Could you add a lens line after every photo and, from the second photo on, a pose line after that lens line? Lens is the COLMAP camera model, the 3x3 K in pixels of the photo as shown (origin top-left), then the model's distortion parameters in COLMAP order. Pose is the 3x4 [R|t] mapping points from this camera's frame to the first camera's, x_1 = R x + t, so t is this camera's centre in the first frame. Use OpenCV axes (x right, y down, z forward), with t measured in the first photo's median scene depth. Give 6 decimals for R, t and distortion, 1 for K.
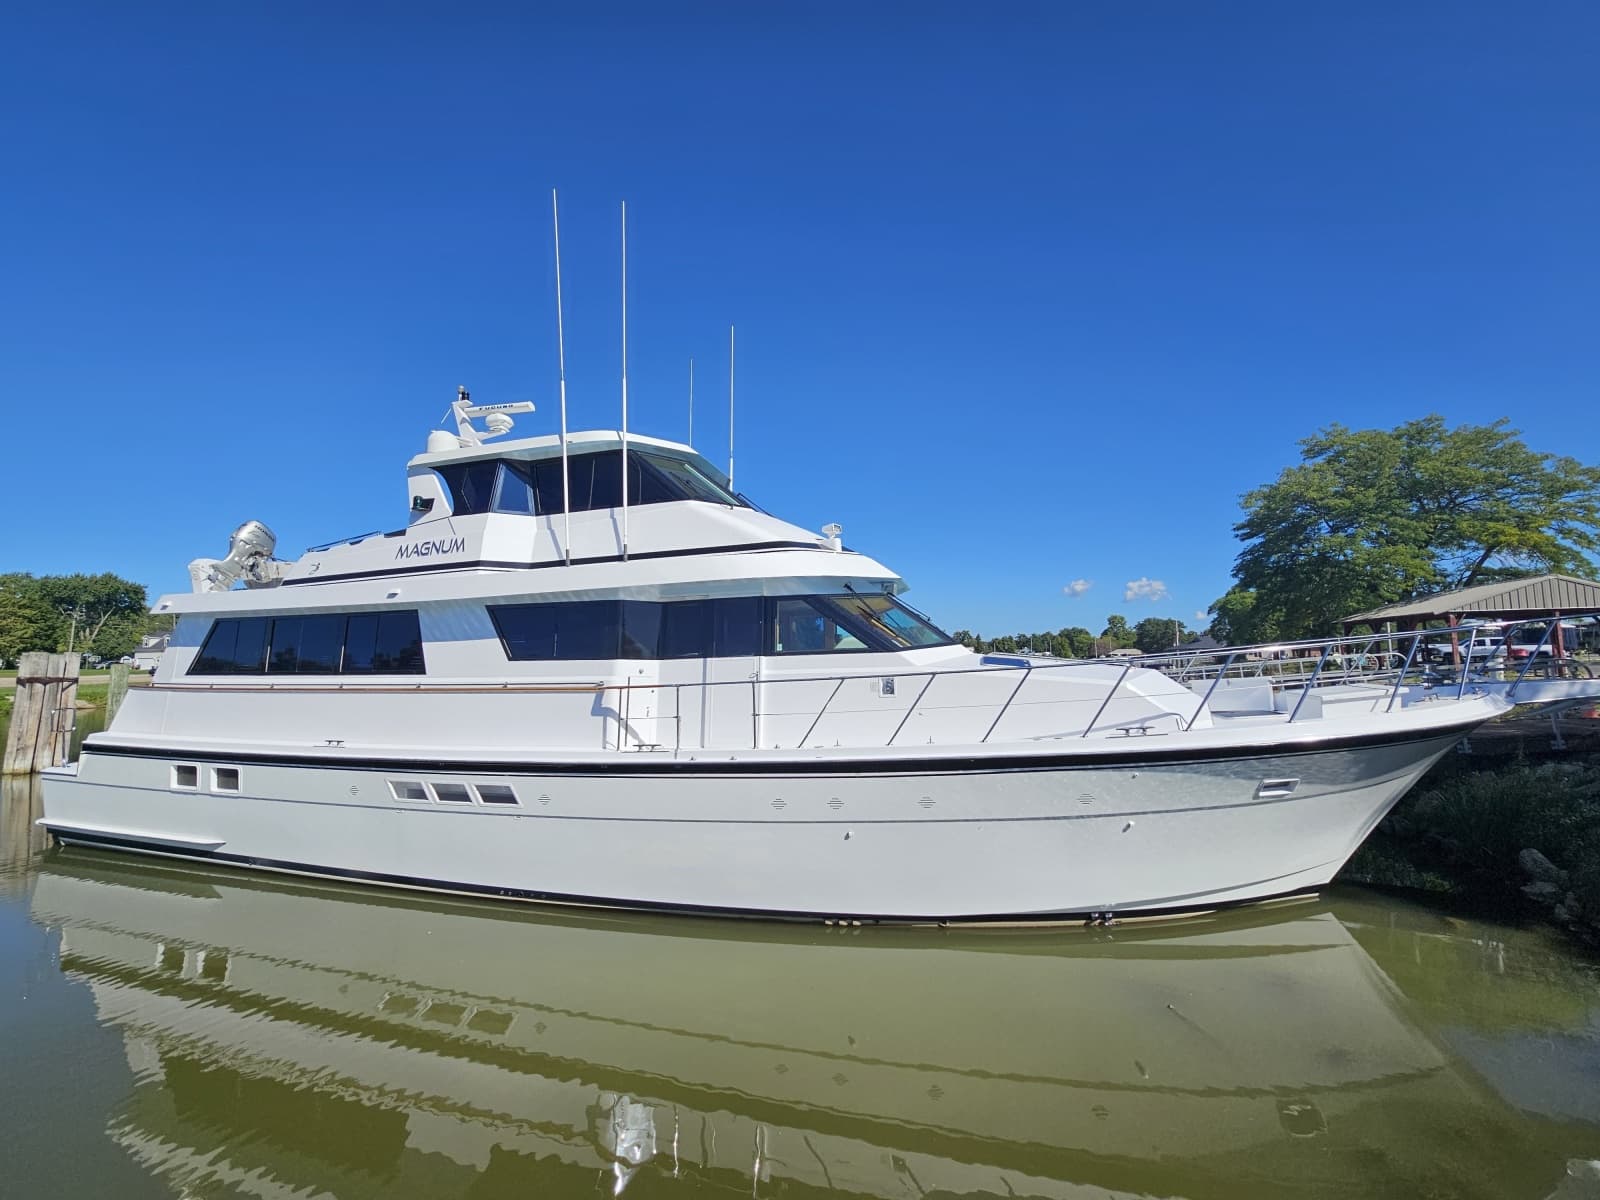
lens RADIAL K [[656.8, 0, 794.5], [0, 656.8, 599.4], [0, 0, 1]] dist [-0.008438, 0.003604]
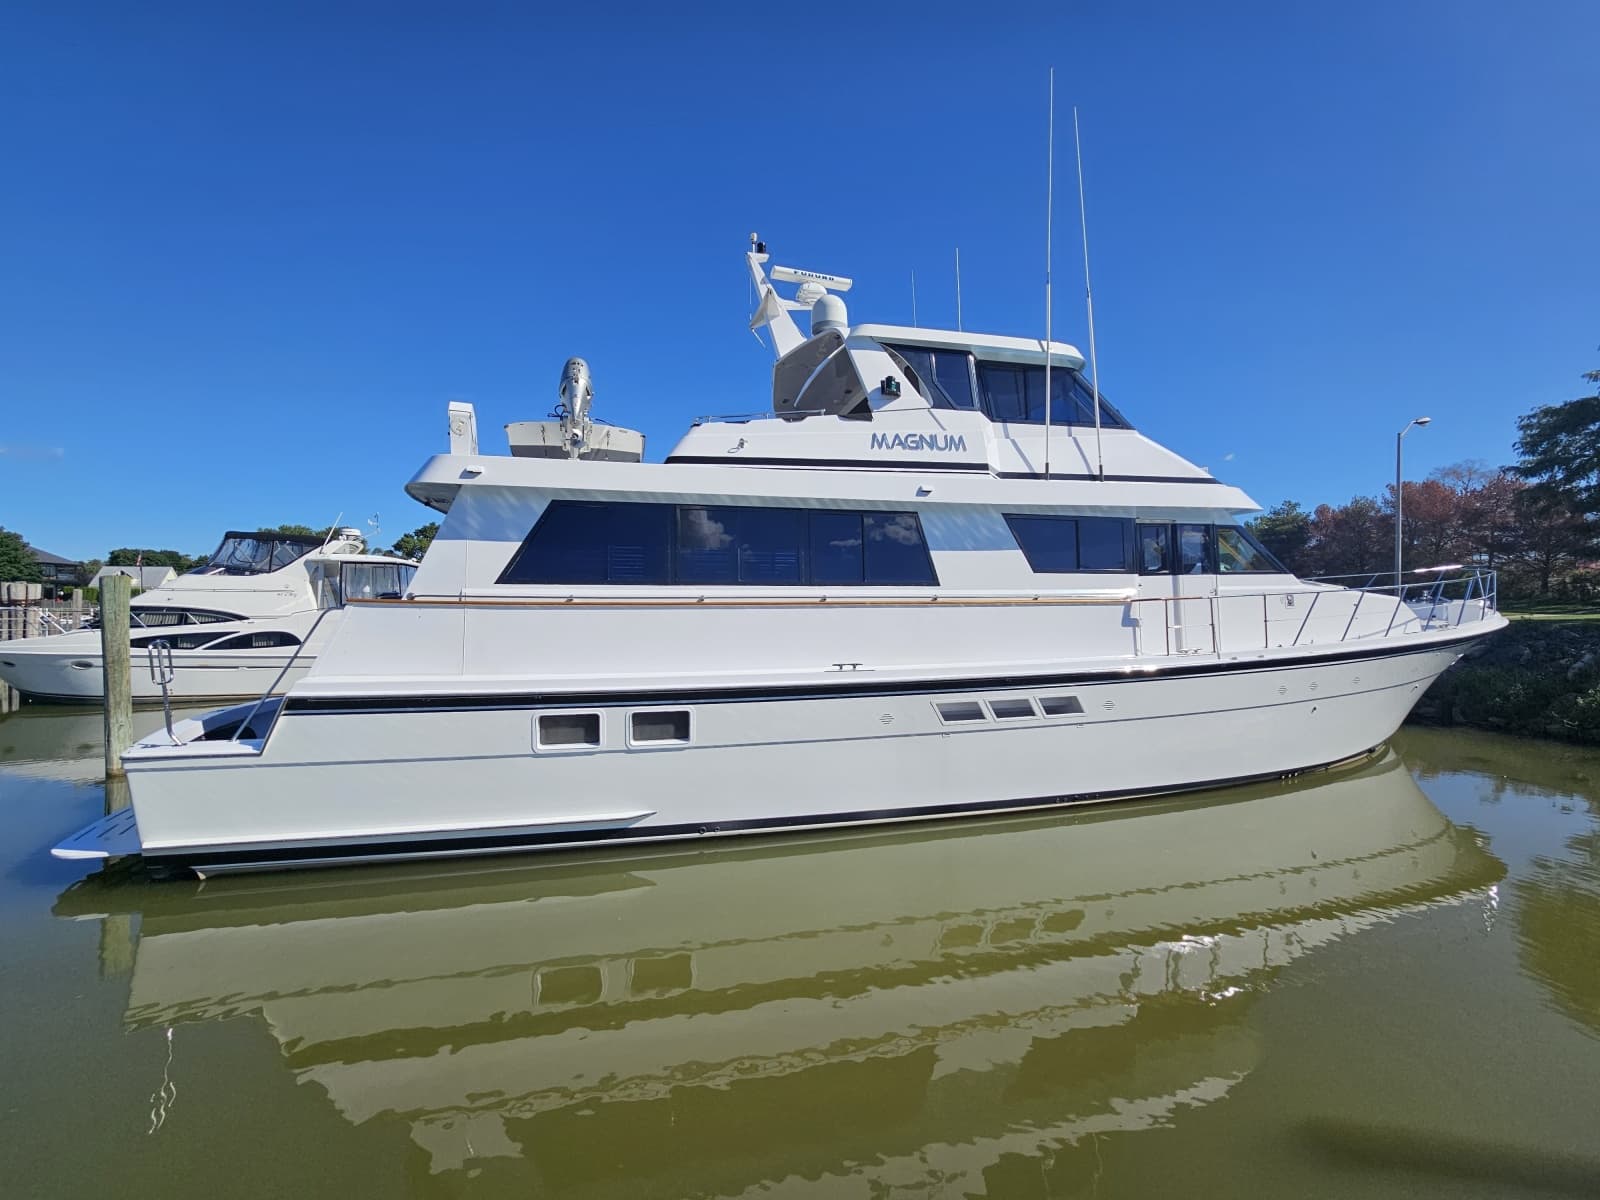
lens RADIAL K [[614.9, 0, 805.2], [0, 614.9, 590.5], [0, 0, 1]] dist [0.006011, -0.000253]
pose [[0.863143, 0.011043, 0.504839, -1.131749], [-0.061390, 0.994640, 0.083203, 0.061313], [-0.501214, -0.102808, 0.859195, 0.365414]]
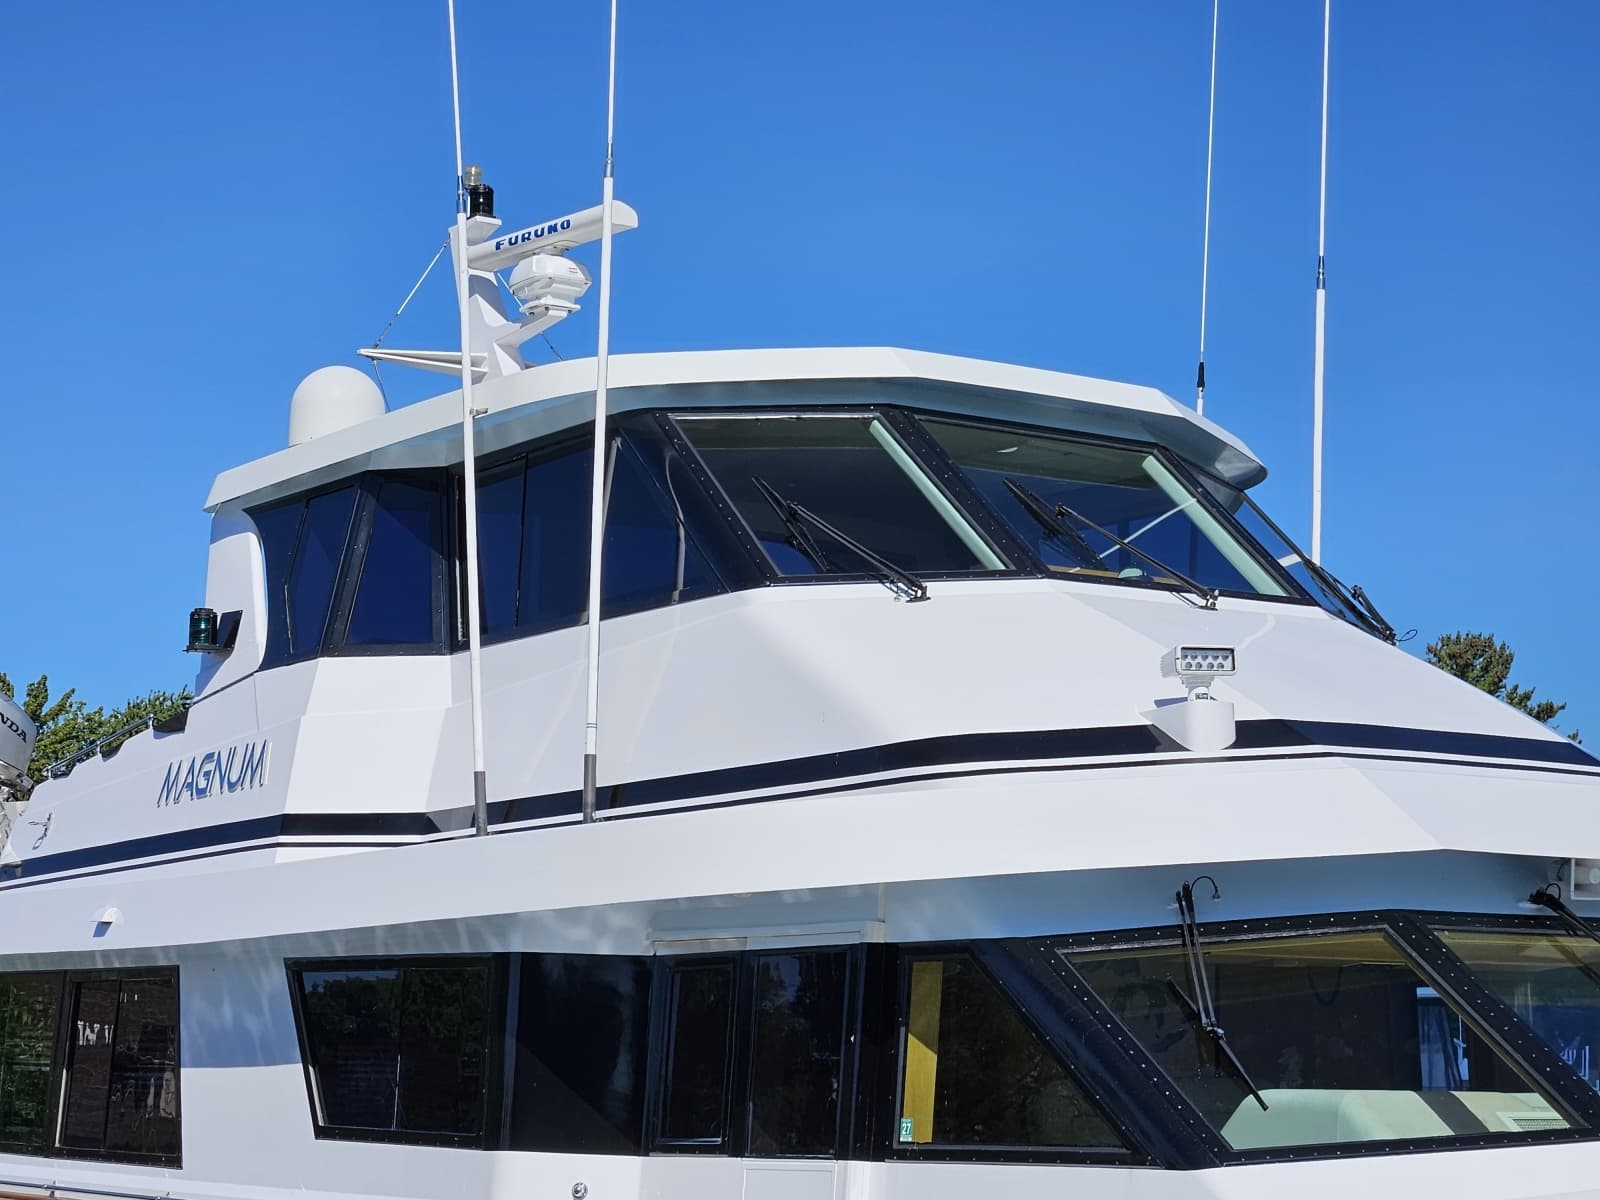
lens RADIAL K [[3564.8, 0, 800.0], [0, 3564.8, 600.0], [0, 0, 1]] dist [-0.510050, -0.032399]
pose [[0.772530, -0.065155, -0.631627, 0.772235], [0.038592, 0.997701, -0.055716, -0.058917], [0.633804, 0.018667, 0.773268, -0.140678]]
